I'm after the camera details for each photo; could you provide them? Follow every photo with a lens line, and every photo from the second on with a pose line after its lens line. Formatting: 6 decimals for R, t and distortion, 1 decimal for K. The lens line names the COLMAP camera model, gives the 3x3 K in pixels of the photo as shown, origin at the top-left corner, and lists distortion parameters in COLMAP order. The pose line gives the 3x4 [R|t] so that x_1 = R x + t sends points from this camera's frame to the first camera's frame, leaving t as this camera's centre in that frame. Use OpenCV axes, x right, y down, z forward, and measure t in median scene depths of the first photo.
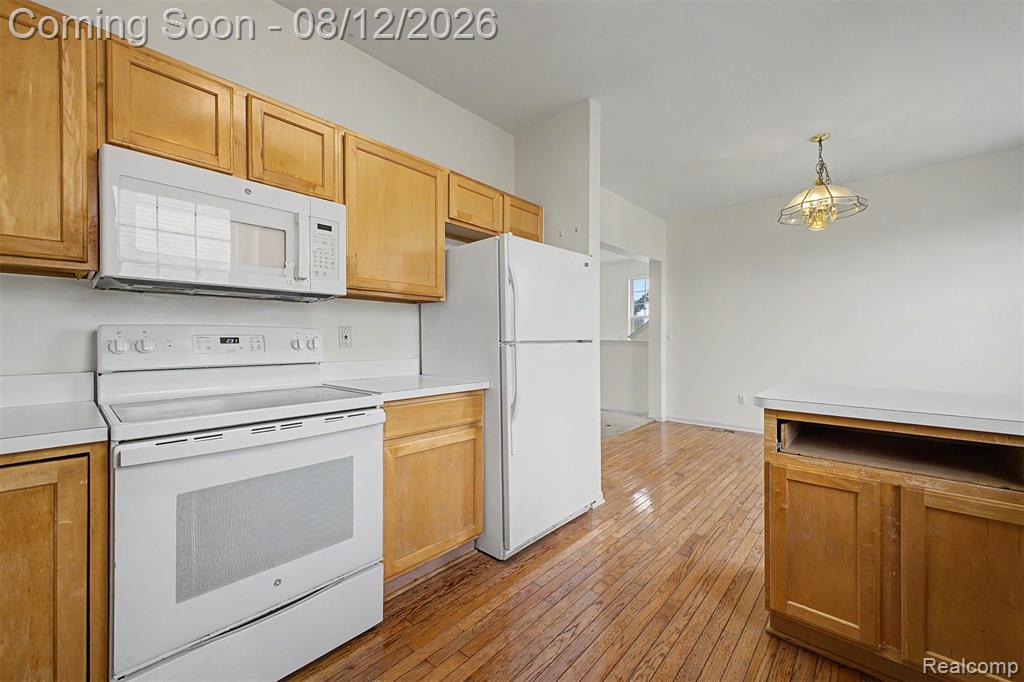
lens RADIAL K [[406.6, 0, 511.2], [0, 406.6, 337.6], [0, 0, 1]] dist [0.008364, -0.000322]
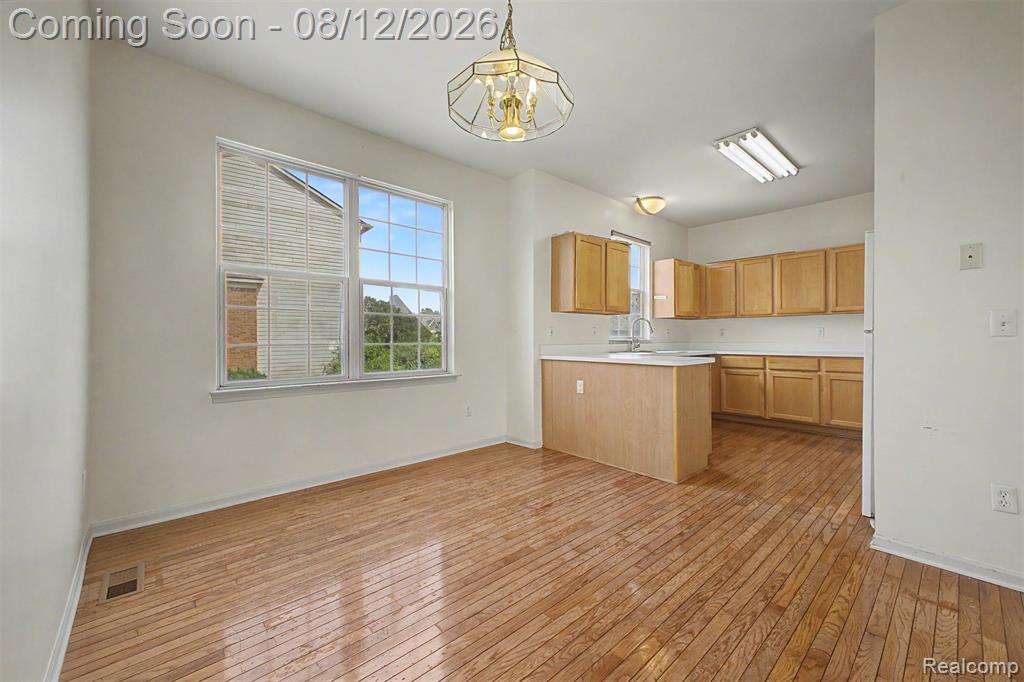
lens RADIAL K [[406.6, 0, 511.2], [0, 406.6, 337.6], [0, 0, 1]] dist [0.008364, -0.000322]
pose [[-0.994634, 0.004051, 0.103377, 0.987722], [0.004442, 0.999984, 0.003551, 0.015776], [-0.103361, 0.003991, -0.994636, 2.225453]]
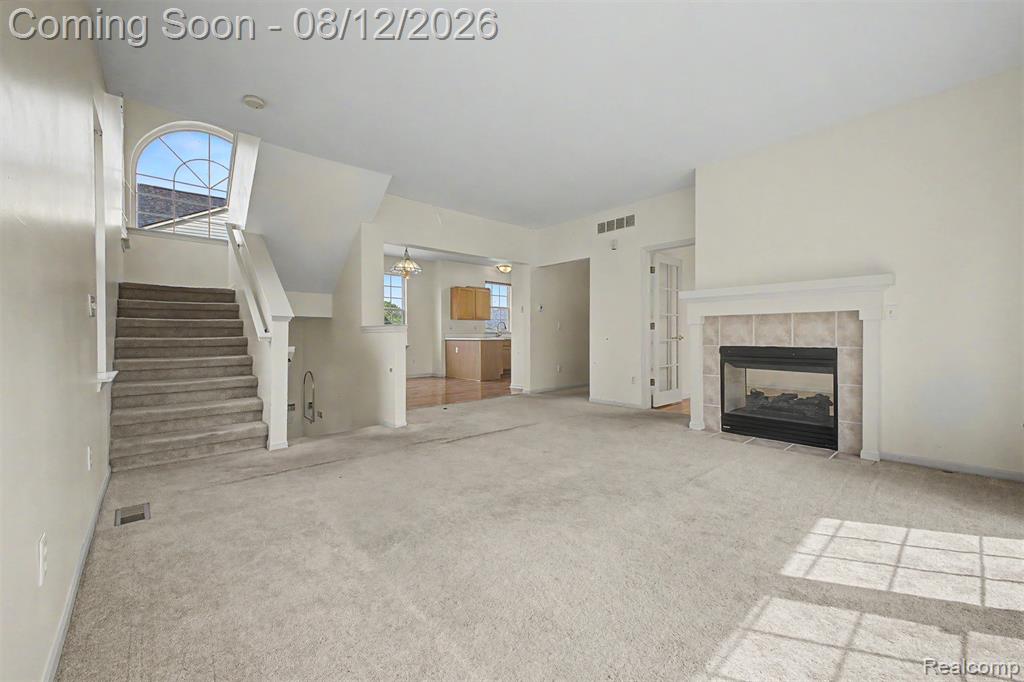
lens RADIAL K [[406.6, 0, 511.2], [0, 406.6, 337.6], [0, 0, 1]] dist [0.008364, -0.000322]
pose [[-0.994005, 0.000033, 0.109331, -0.080081], [0.000895, 0.999969, 0.007829, 0.062719], [-0.109328, 0.007880, -0.993975, 4.513209]]
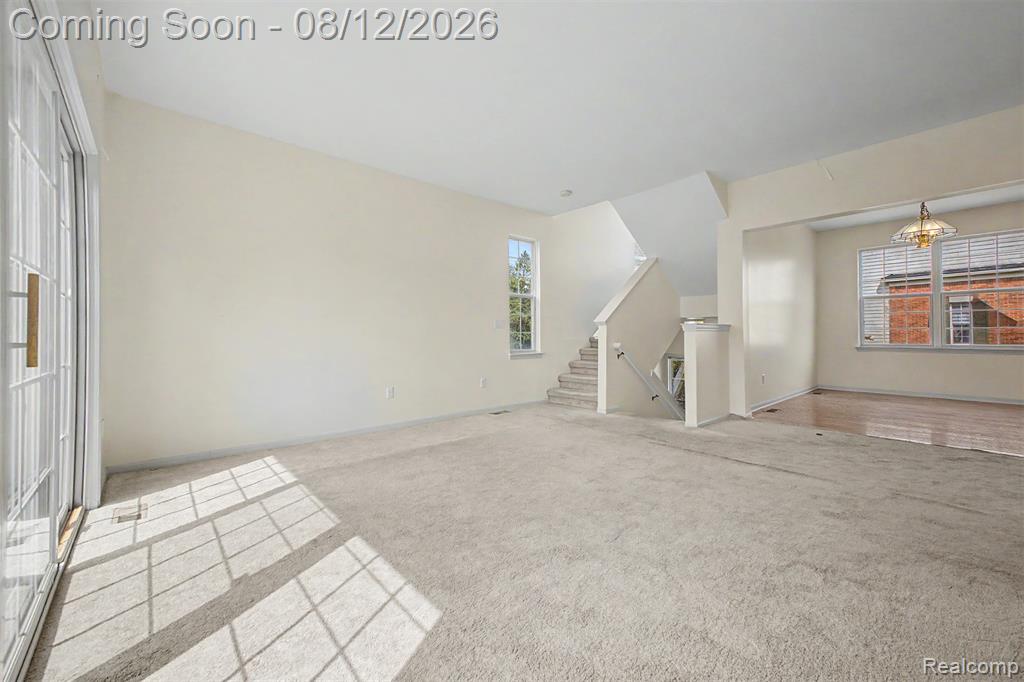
lens RADIAL K [[406.6, 0, 511.2], [0, 406.6, 337.6], [0, 0, 1]] dist [0.008364, -0.000322]
pose [[0.116016, -0.004258, 0.993238, -1.290334], [0.007855, 0.999963, 0.003370, 0.071602], [-0.993216, 0.007411, 0.116046, 3.313728]]
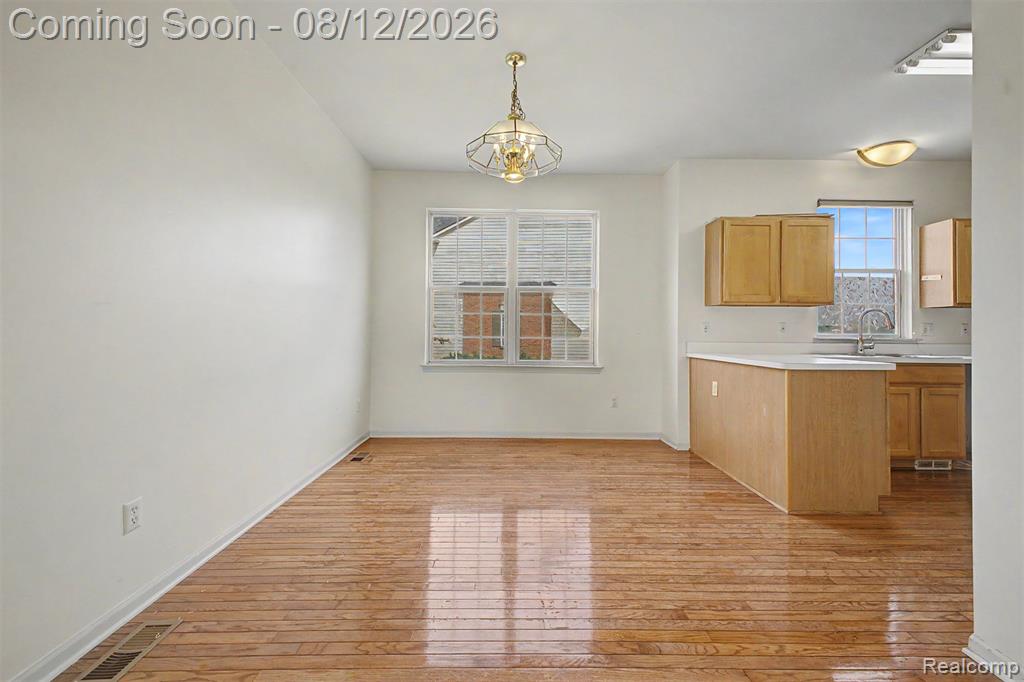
lens RADIAL K [[418.3, 0, 510.2], [0, 418.3, 329.8], [0, 0, 1]] dist [0.001588, -0.000055]
pose [[-0.674057, 0.000385, 0.738679, 0.275097], [-0.005436, 0.999970, -0.005482, 0.019352], [-0.738659, -0.007710, -0.674035, 2.156953]]
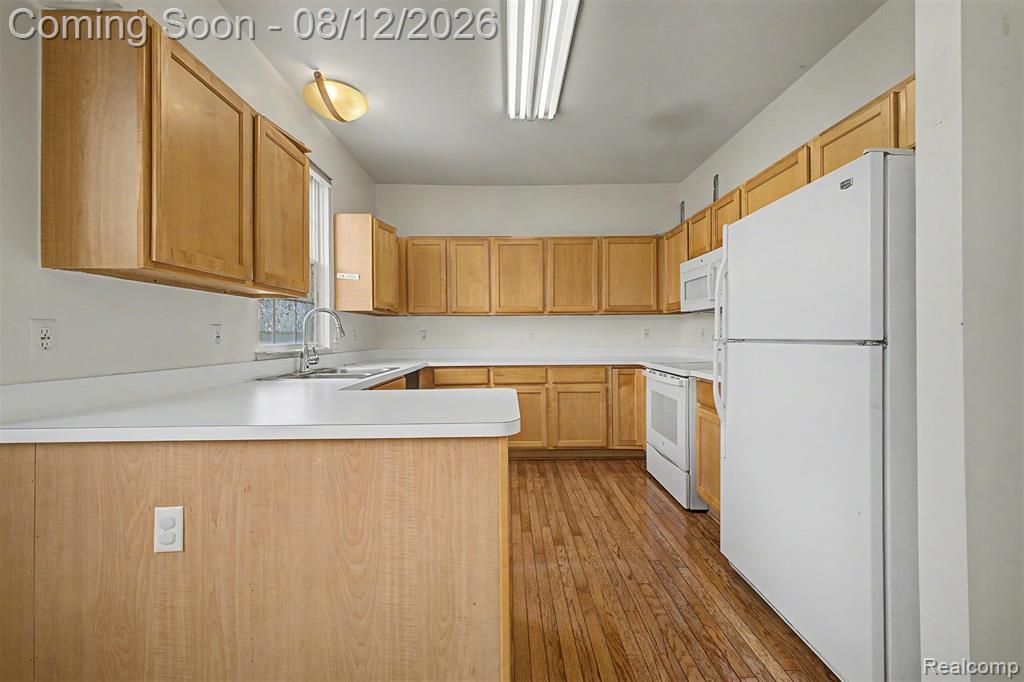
lens RADIAL K [[406.6, 0, 511.2], [0, 406.6, 337.6], [0, 0, 1]] dist [0.008364, -0.000322]
pose [[-0.736904, 0.008851, -0.675940, 0.910229], [0.004428, 0.999956, 0.008267, -0.003823], [0.675983, 0.003099, -0.736911, 1.219933]]
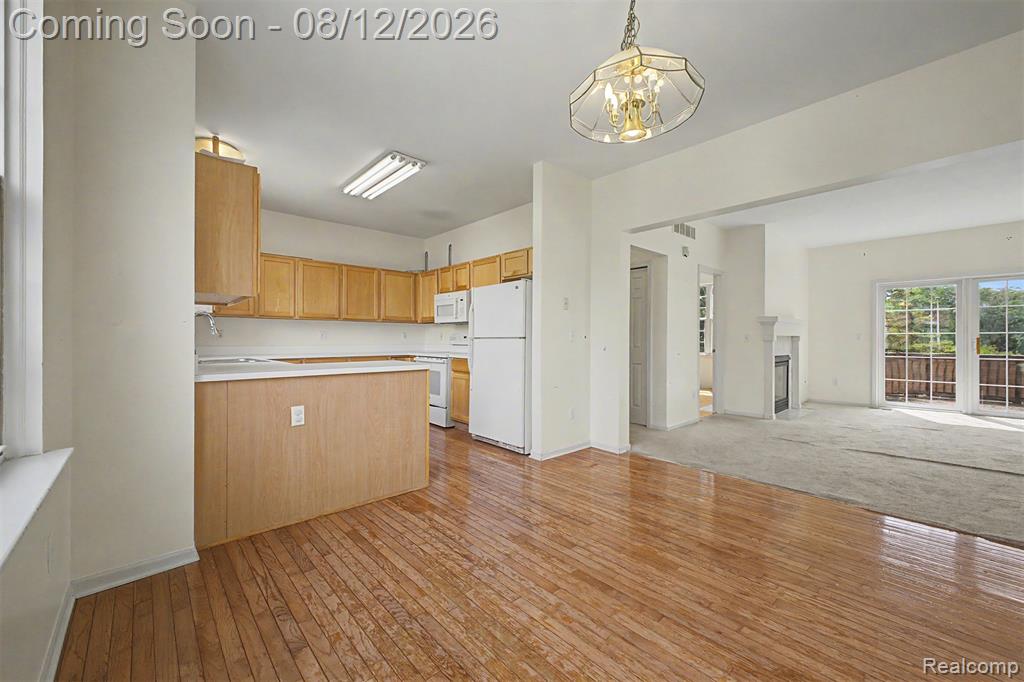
lens RADIAL K [[404.2, 0, 514.4], [0, 404.2, 341.1], [0, 0, 1]] dist [0.013872, -0.000227]
pose [[-0.091945, 0.004464, -0.995754, 1.877620], [-0.006571, 0.999965, 0.005090, 0.014003], [0.995742, 0.007012, -0.091912, 1.265876]]
